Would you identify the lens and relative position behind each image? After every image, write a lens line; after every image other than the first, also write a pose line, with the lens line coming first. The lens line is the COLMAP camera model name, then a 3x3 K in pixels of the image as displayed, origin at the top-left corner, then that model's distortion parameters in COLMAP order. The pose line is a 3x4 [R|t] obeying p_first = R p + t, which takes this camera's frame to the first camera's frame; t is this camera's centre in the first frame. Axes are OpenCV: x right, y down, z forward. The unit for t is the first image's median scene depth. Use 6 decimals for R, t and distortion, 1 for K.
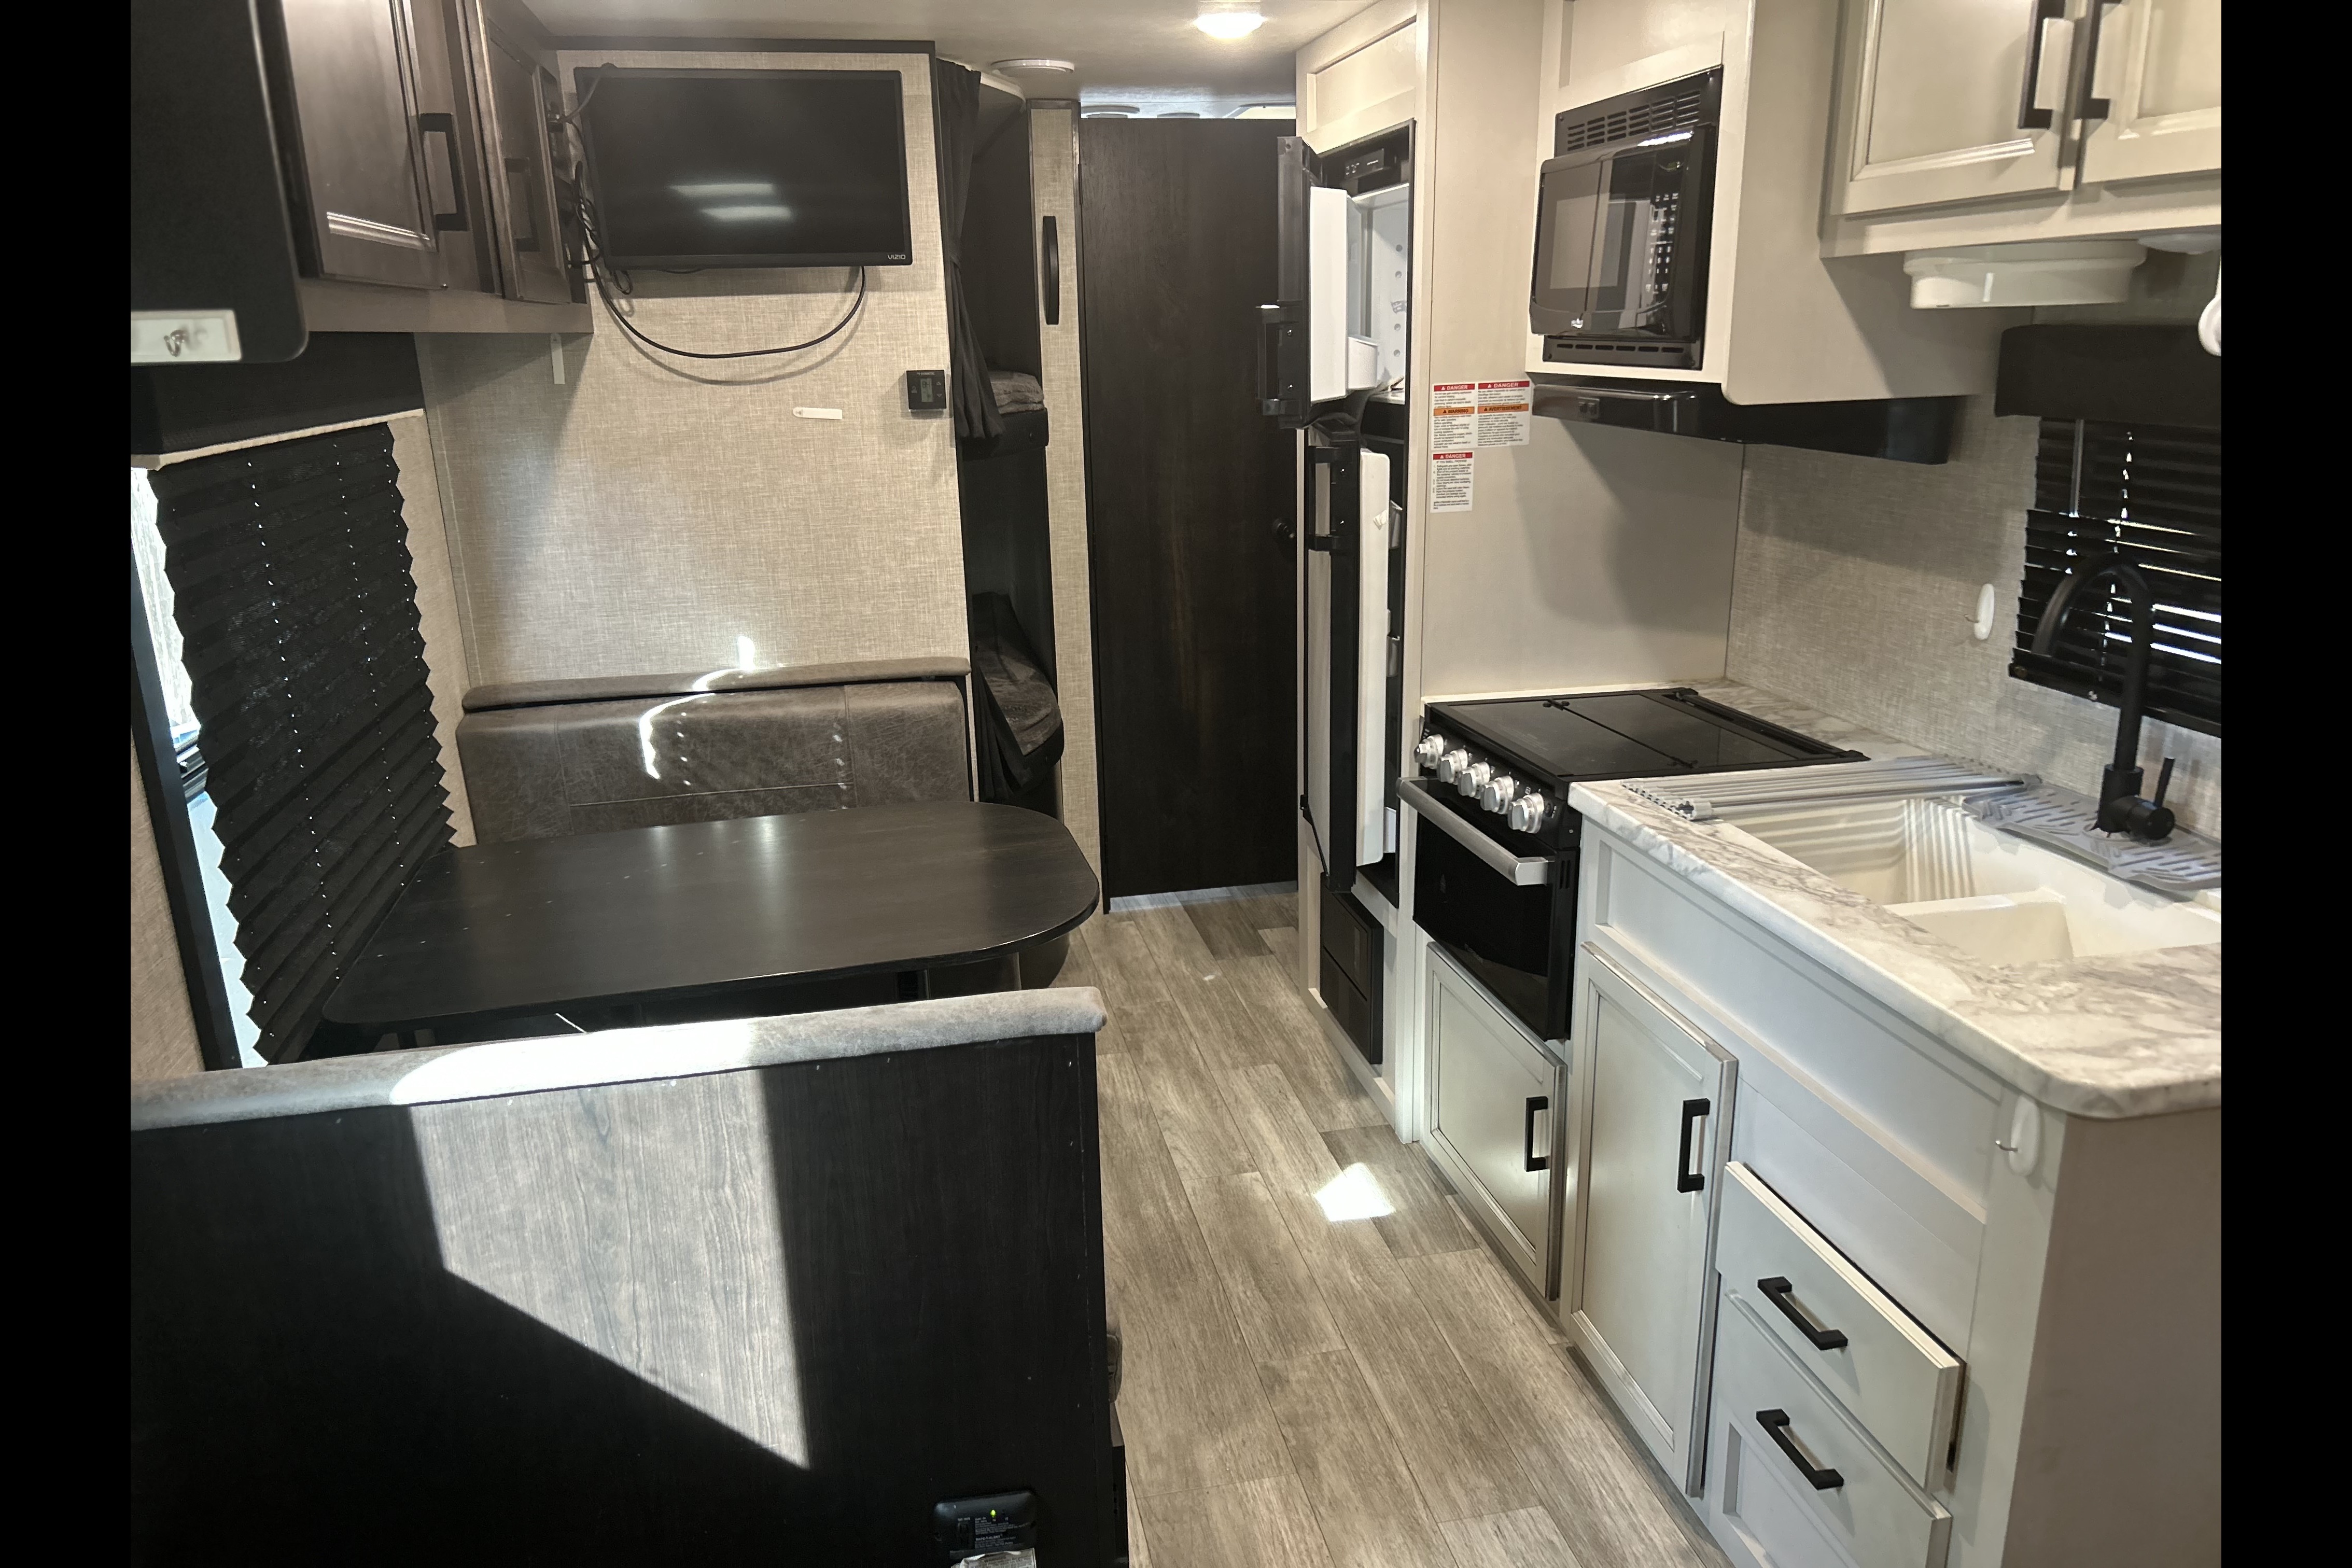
lens RADIAL K [[1579.5, 0, 1172.8], [0, 1579.5, 801.6], [0, 0, 1]] dist [0.050408, -0.055270]
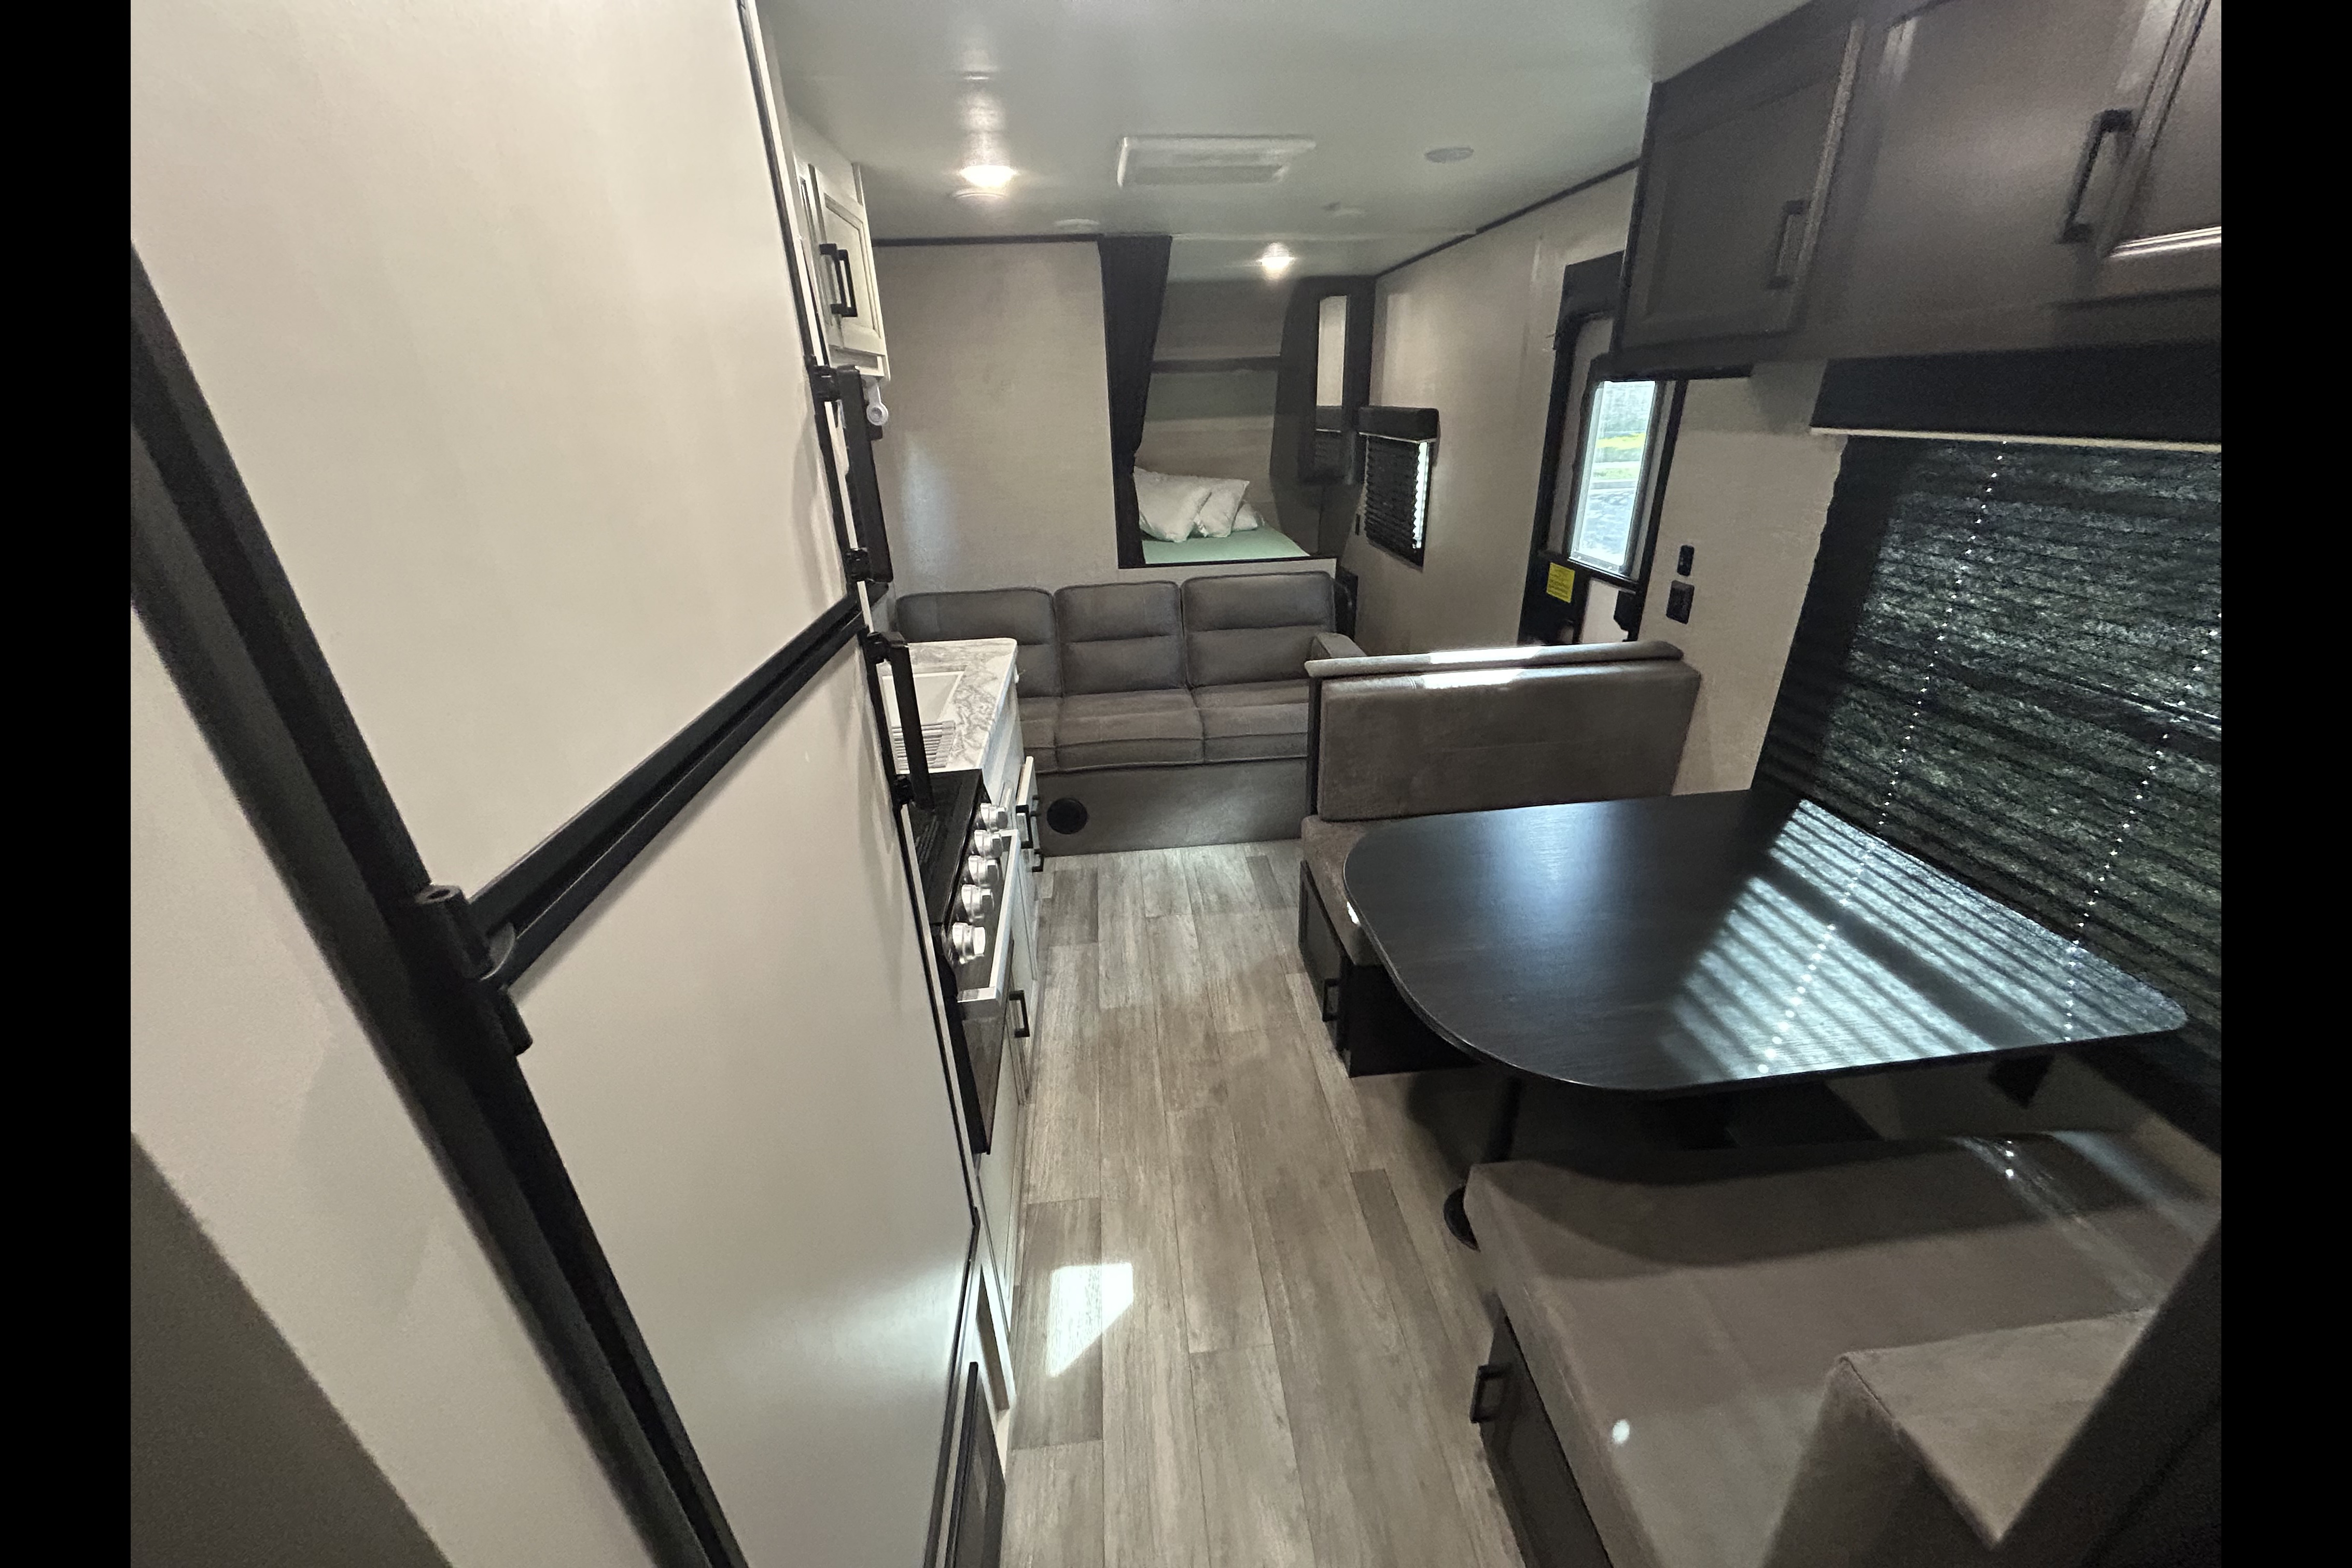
lens RADIAL K [[850.9, 0, 1172.2], [0, 850.9, 779.9], [0, 0, 1]] dist [-0.000938, 0.000603]
pose [[-0.991658, 0.004826, 0.128806, -0.001708], [0.088337, 0.753164, 0.651874, -0.458392], [-0.093866, 0.657815, -0.747308, 1.532265]]
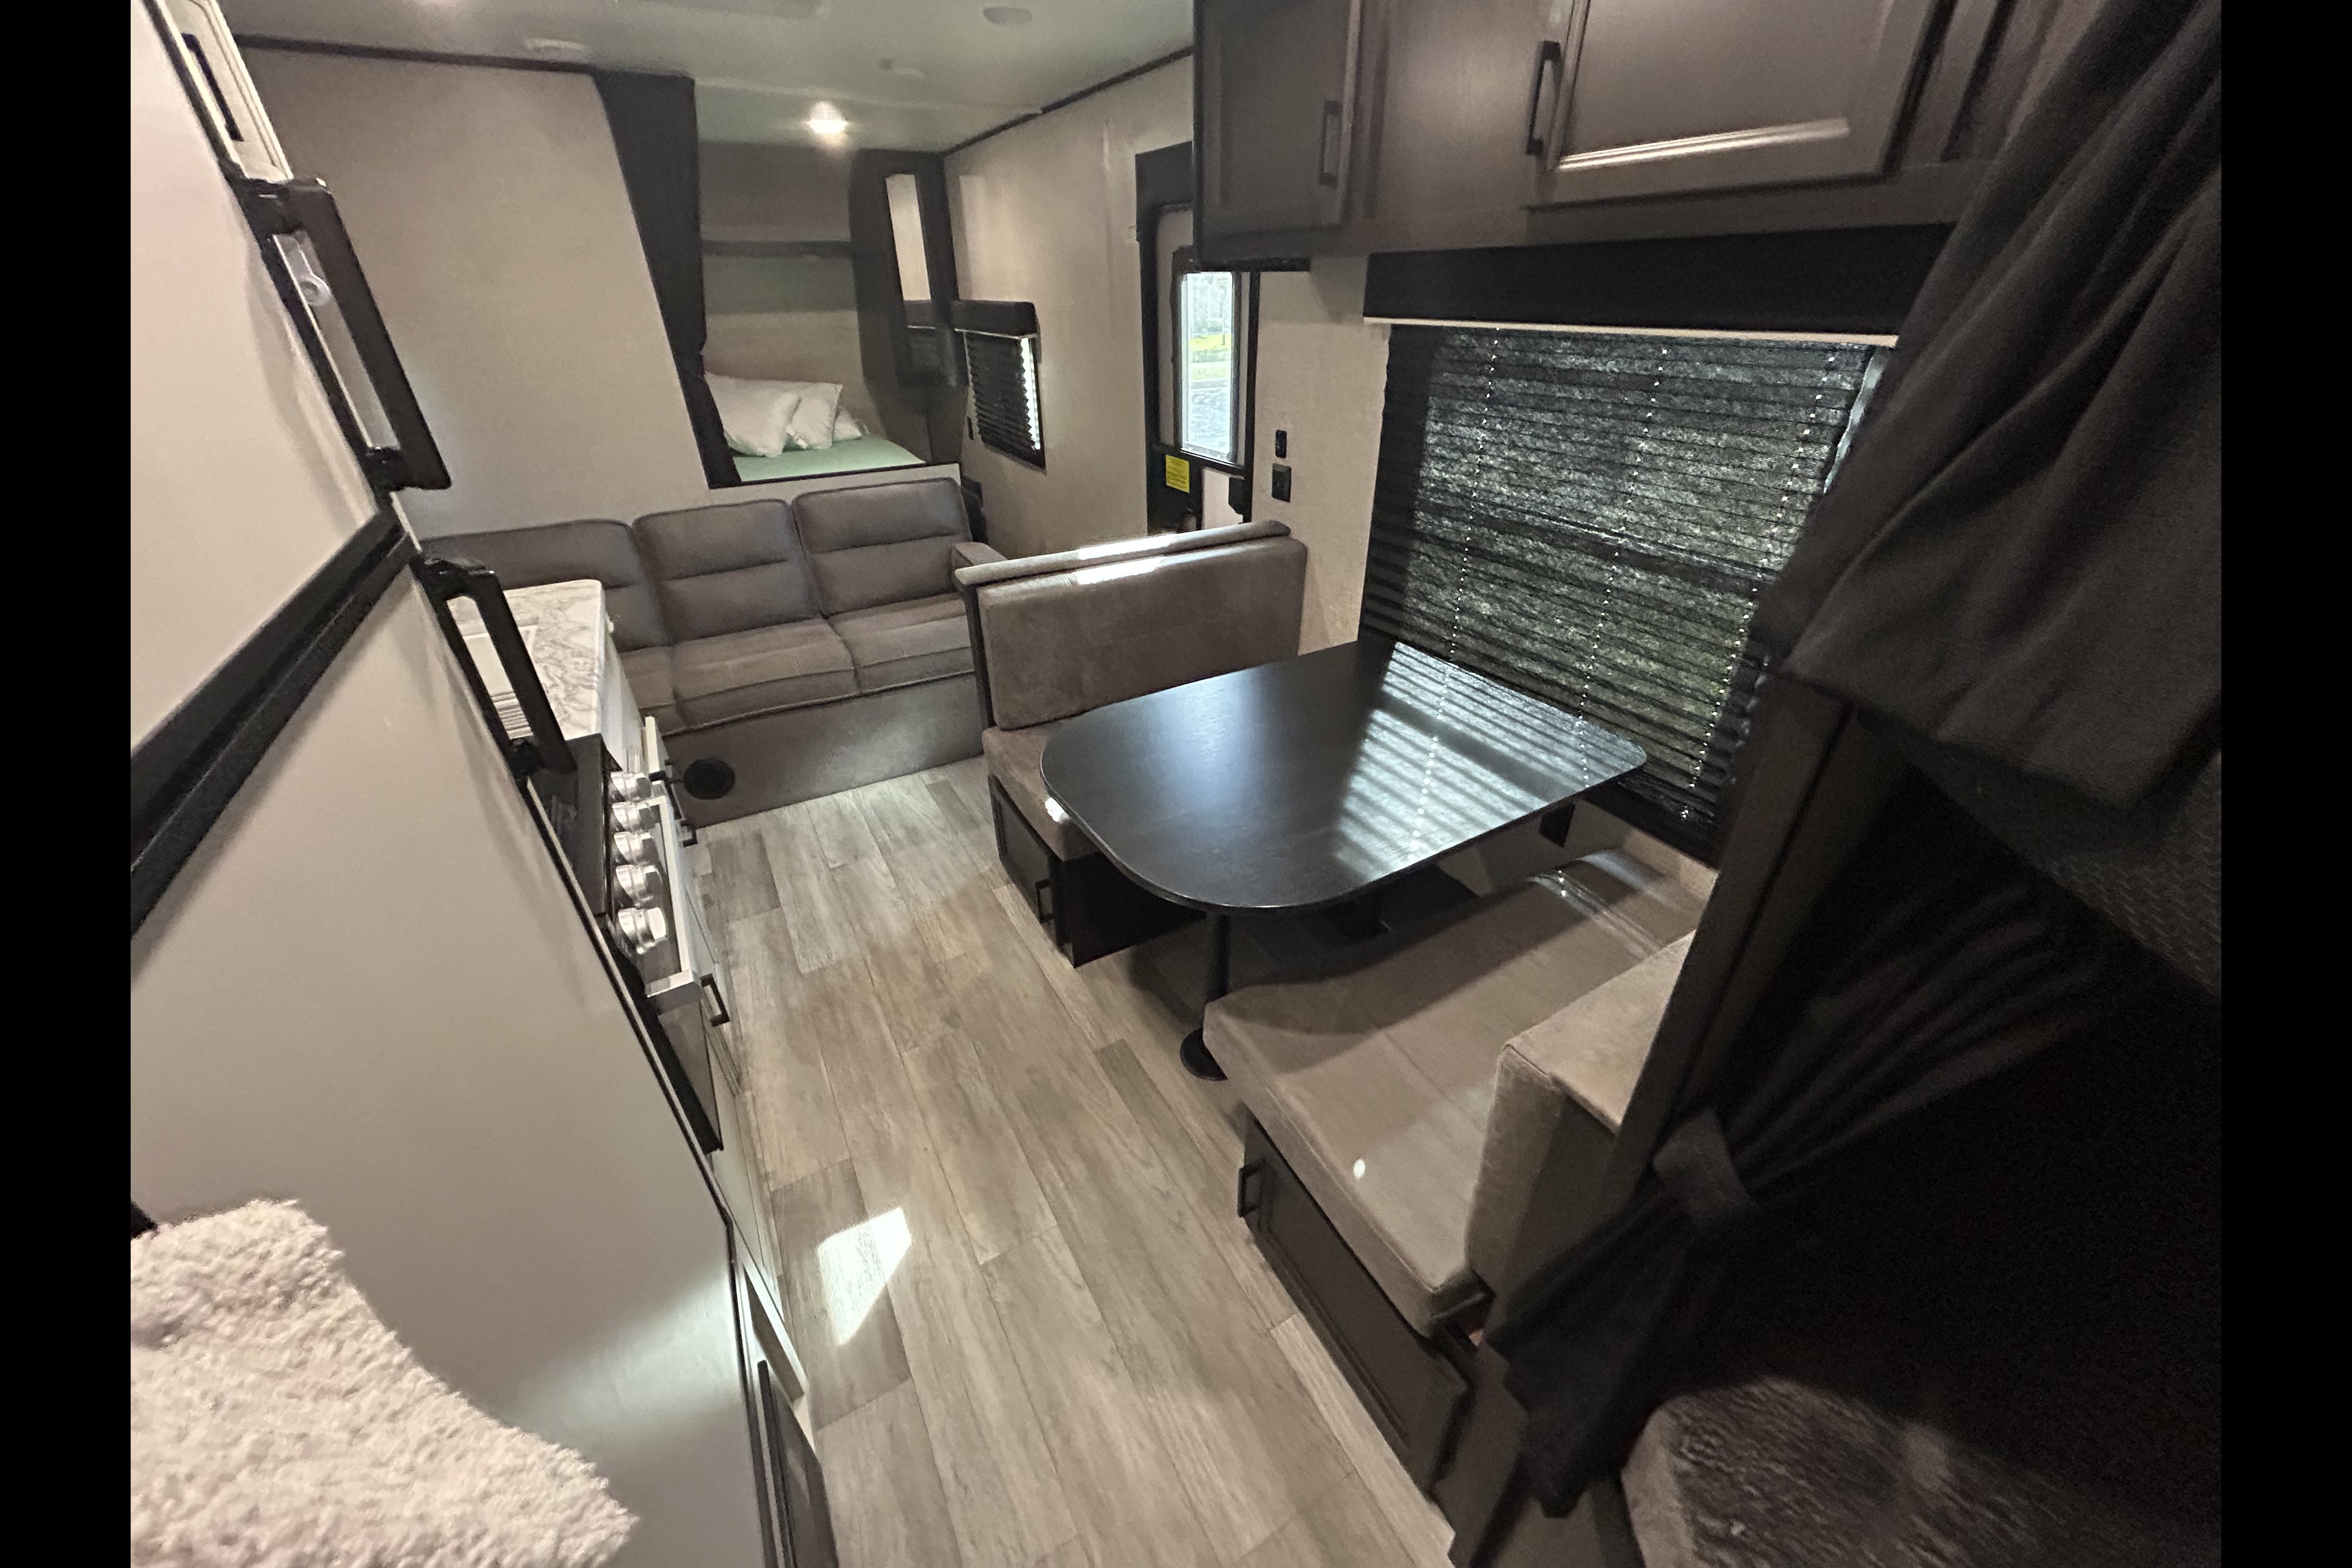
lens RADIAL K [[850.9, 0, 1171.4], [0, 850.9, 779.9], [0, 0, 1]] dist [-0.000938, 0.000603]
pose [[-0.949028, 0.188627, -0.252518, 0.026280], [-0.056842, 0.685598, 0.725758, -0.447524], [0.310023, 0.703118, -0.639930, 1.536812]]
